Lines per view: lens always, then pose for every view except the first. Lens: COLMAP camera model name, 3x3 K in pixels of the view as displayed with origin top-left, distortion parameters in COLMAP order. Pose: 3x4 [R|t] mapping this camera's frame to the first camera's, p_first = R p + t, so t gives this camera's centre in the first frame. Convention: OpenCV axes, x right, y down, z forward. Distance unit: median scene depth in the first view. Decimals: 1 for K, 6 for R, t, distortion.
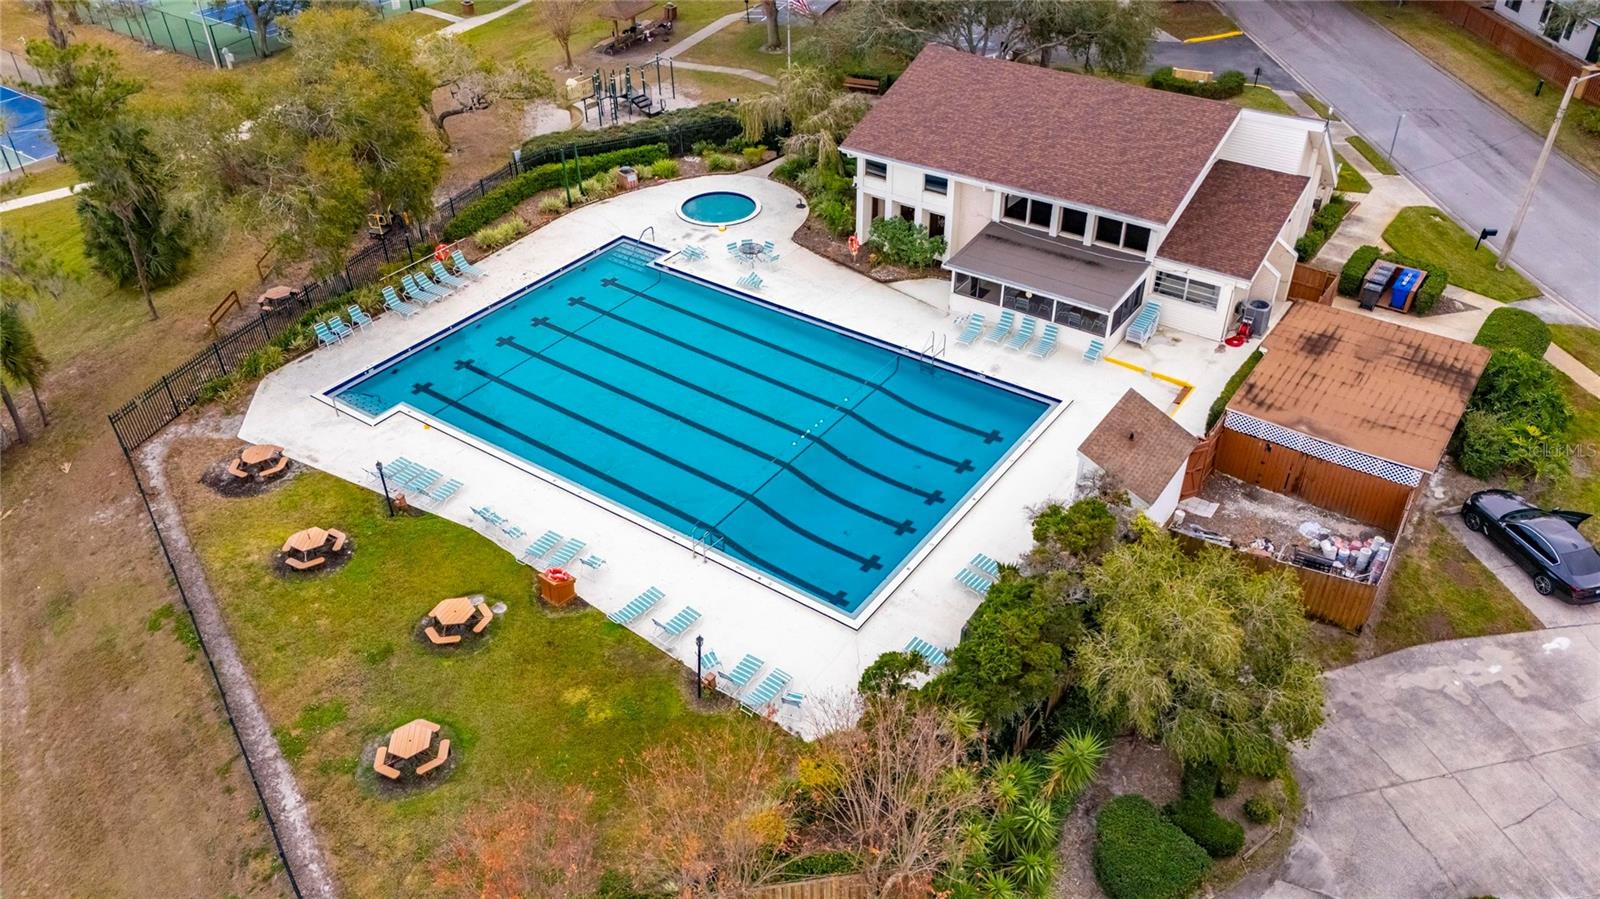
lens RADIAL K [[1185.2, 0, 815.2], [0, 1185.2, 450.3], [0, 0, 1]] dist [0.047921, -0.038508]
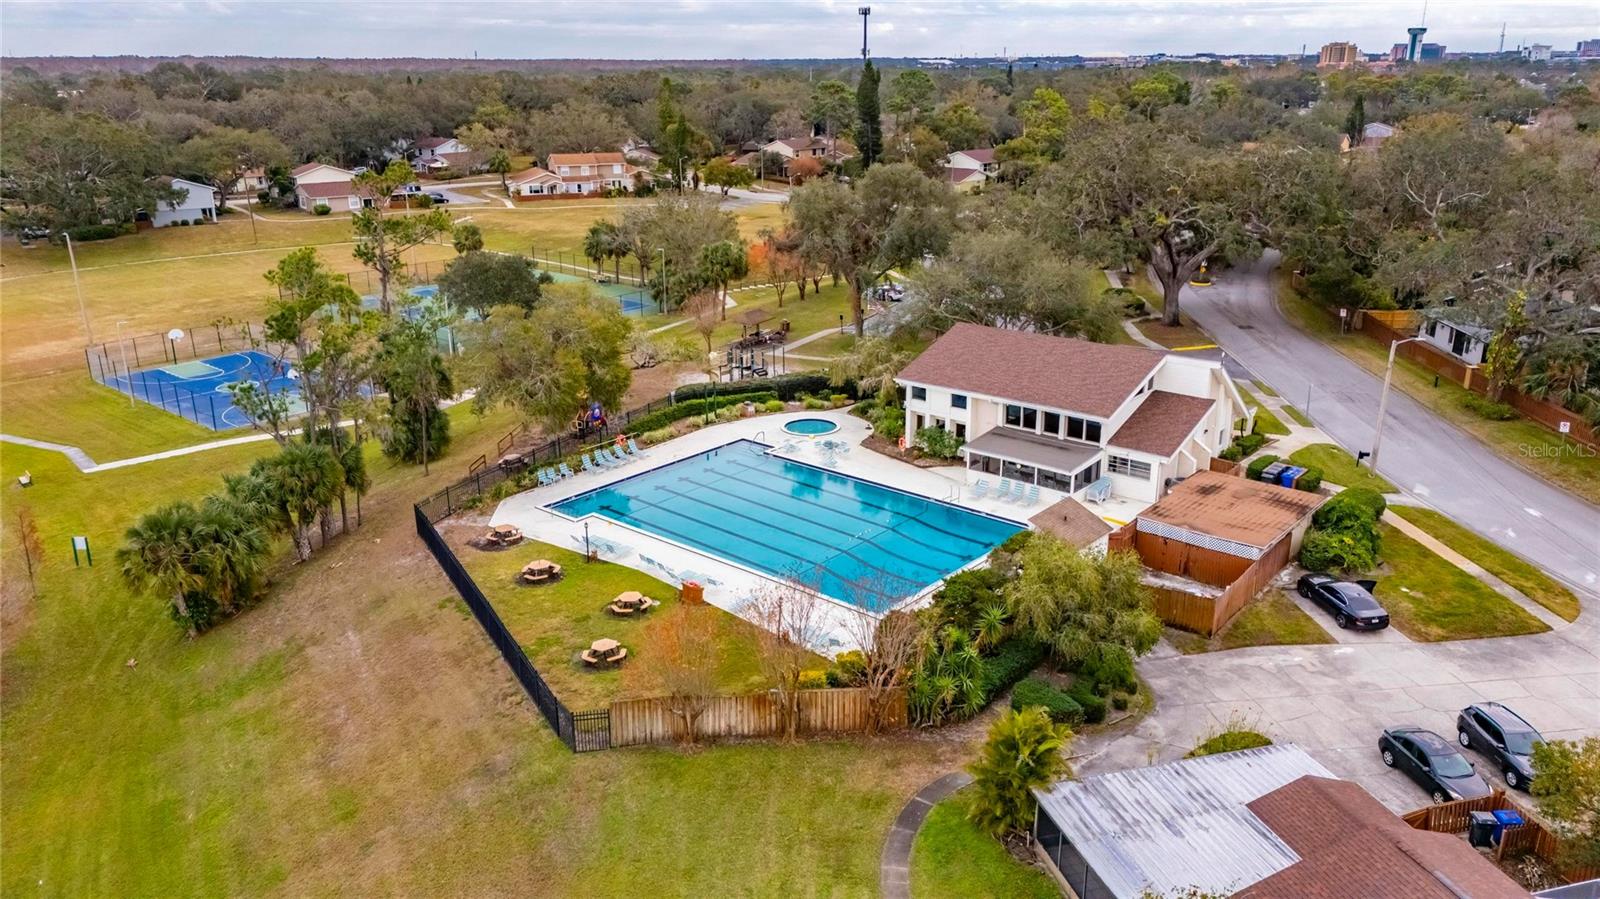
lens RADIAL K [[1185.2, 0, 813.9], [0, 1185.2, 453.6], [0, 0, 1]] dist [0.047921, -0.038508]
pose [[0.995831, 0.032256, -0.085320, 0.050954], [-0.056429, 0.952762, -0.298429, 0.286896], [0.071663, 0.301999, 0.950611, -0.384970]]
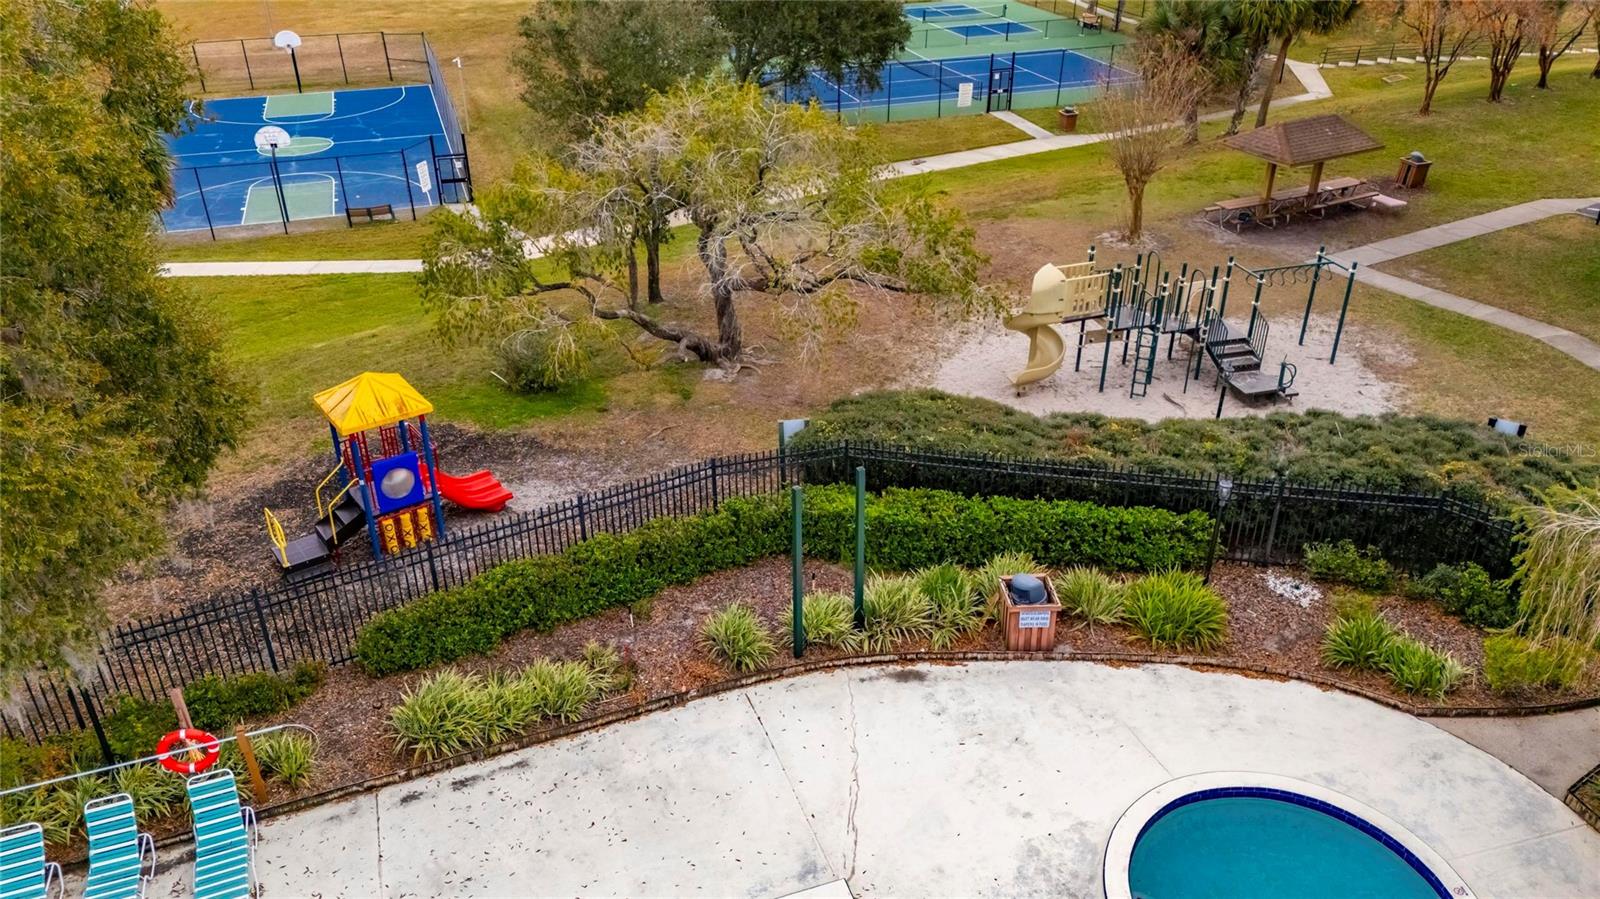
lens RADIAL K [[1185.2, 0, 801.6], [0, 1185.2, 452.5], [0, 0, 1]] dist [0.047921, -0.038508]
pose [[0.811802, 0.286733, -0.508687, -0.076234], [-0.344980, 0.938361, -0.021617, -0.290596], [0.471134, 0.193035, 0.860680, 0.856356]]
